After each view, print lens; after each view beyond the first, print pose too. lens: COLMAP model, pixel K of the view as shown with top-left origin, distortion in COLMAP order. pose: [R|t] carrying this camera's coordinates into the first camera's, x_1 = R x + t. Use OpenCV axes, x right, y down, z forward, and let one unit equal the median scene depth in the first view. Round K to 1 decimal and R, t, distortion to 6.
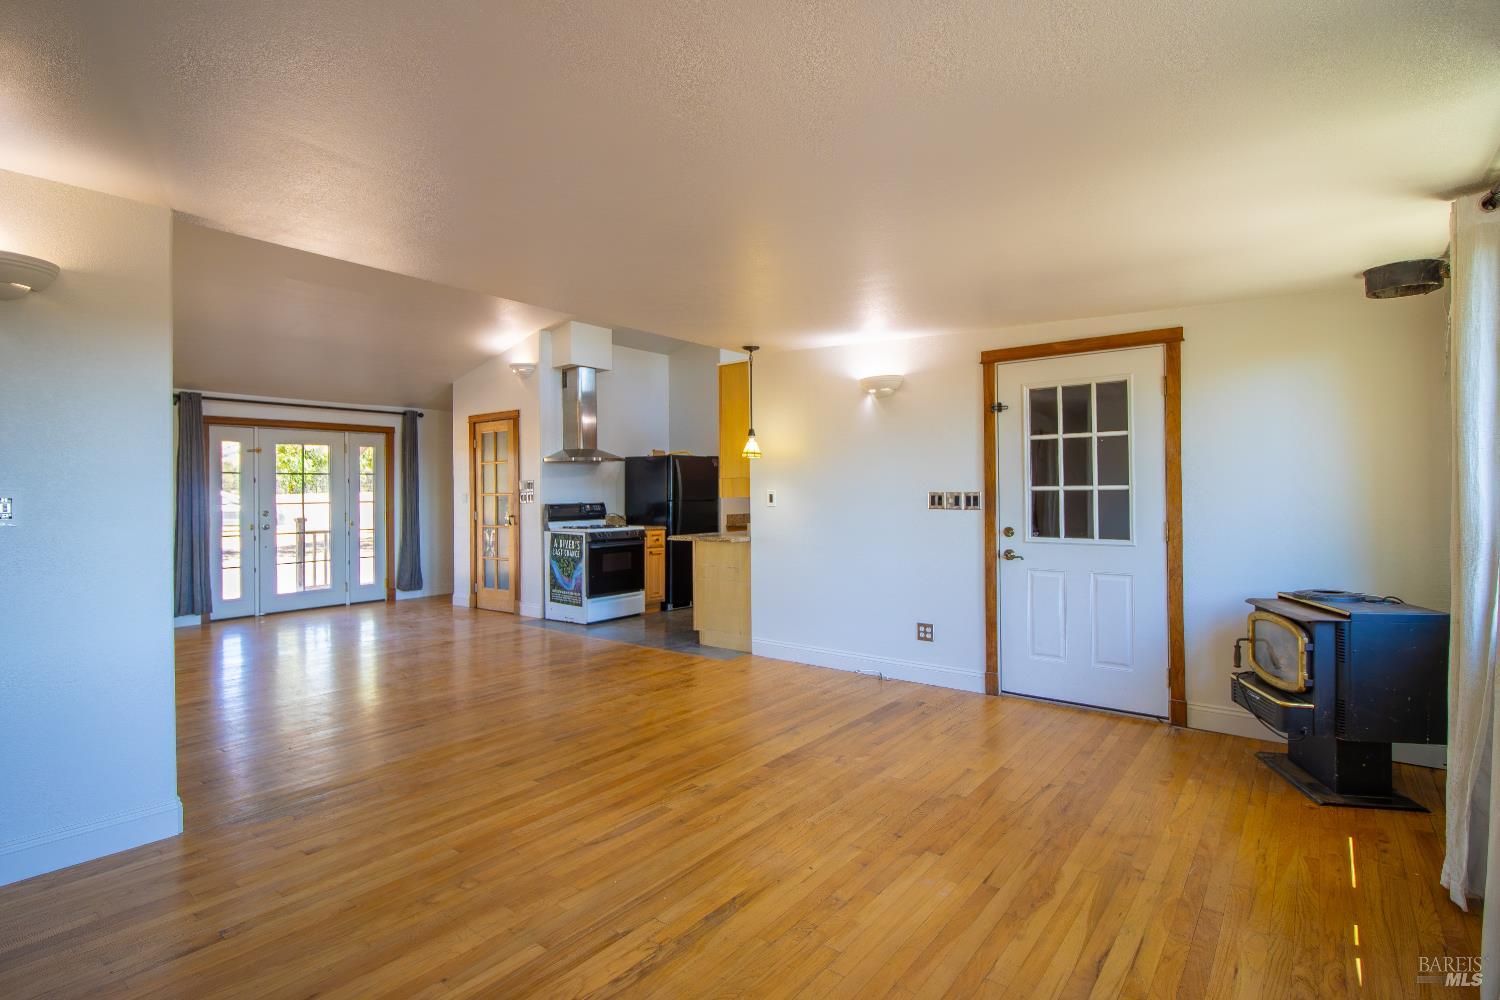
lens RADIAL K [[742.9, 0, 750.4], [0, 742.9, 495.4], [0, 0, 1]] dist [-0.012348, -0.002714]
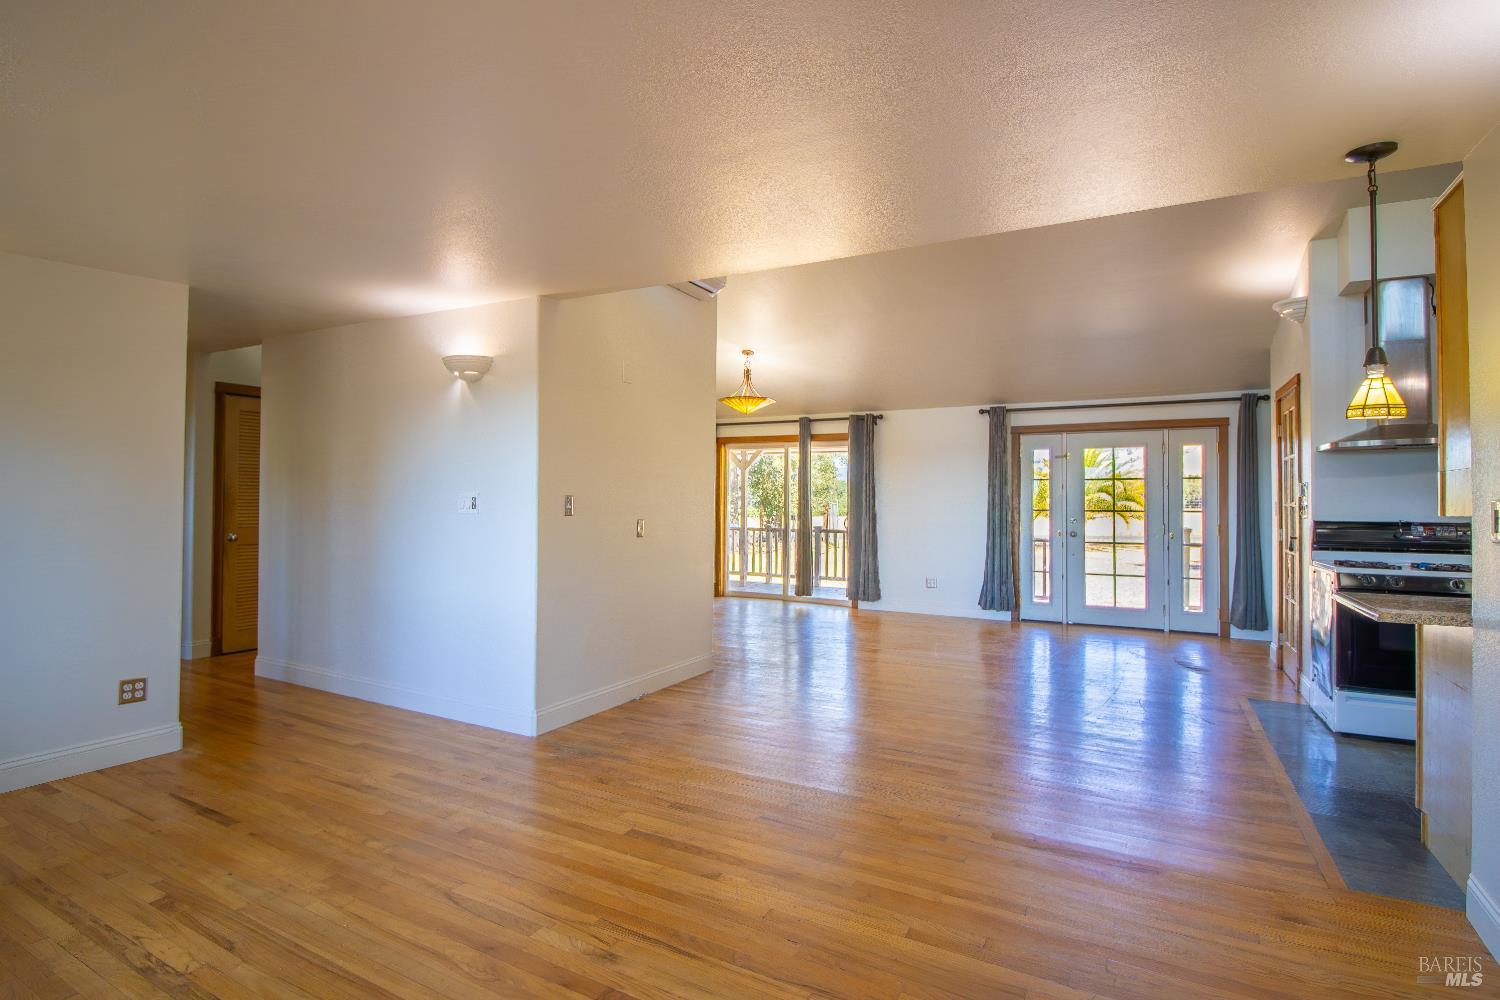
lens RADIAL K [[742.9, 0, 746.9], [0, 742.9, 489.7], [0, 0, 1]] dist [-0.012348, -0.002714]
pose [[0.147163, -0.004895, -0.989100, 0.251432], [-0.013231, 0.999889, -0.006917, -0.003609], [0.989024, 0.014105, 0.147081, 0.430921]]
